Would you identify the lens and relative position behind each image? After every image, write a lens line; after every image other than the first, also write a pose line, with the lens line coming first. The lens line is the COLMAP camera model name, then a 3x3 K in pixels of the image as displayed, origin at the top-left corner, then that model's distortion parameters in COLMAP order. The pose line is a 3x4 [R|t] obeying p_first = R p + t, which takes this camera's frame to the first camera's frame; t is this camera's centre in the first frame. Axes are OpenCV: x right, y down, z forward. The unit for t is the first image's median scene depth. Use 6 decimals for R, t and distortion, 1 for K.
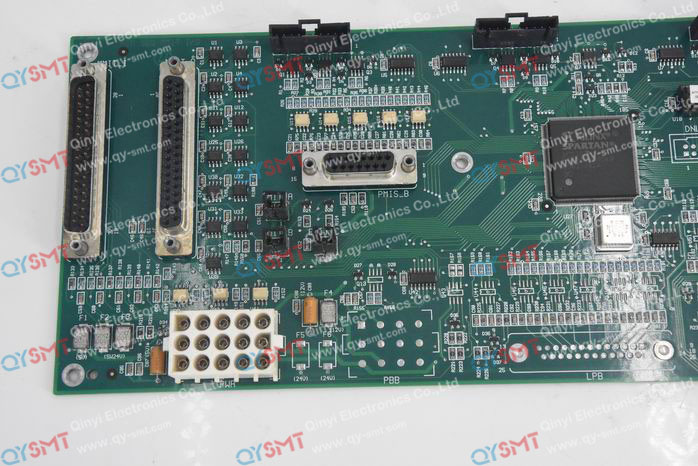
lens RADIAL K [[1025.0, 0, 349.0], [0, 1025.0, 233.0], [0, 0, 1]] dist [0.083406, 0.061432]
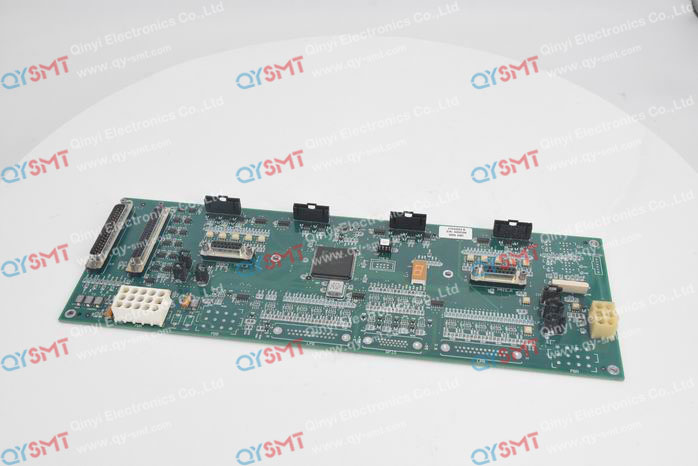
lens RADIAL K [[711.2, 0, 338.6], [0, 711.2, 232.2], [0, 0, 1]] dist [0.014562, 0.003117]
pose [[0.986721, 0.121842, -0.107404, 0.387922], [-0.159650, 0.849225, -0.503318, 0.606712], [0.029885, 0.513782, 0.857400, -0.302255]]
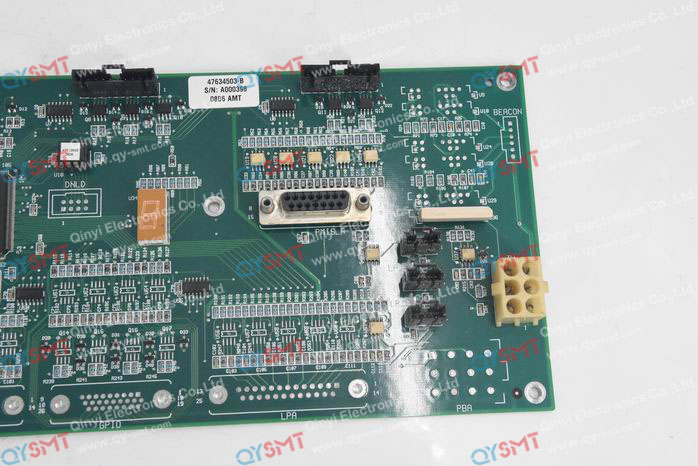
lens RADIAL K [[1001.4, 0, 350.5], [0, 1001.4, 260.1], [0, 0, 1]] dist [0.074634, 0.046364]
pose [[0.996900, -0.009525, 0.078097, 0.516941], [0.010324, 0.999898, -0.009837, -0.013551], [-0.077995, 0.010612, 0.996897, -0.006329]]
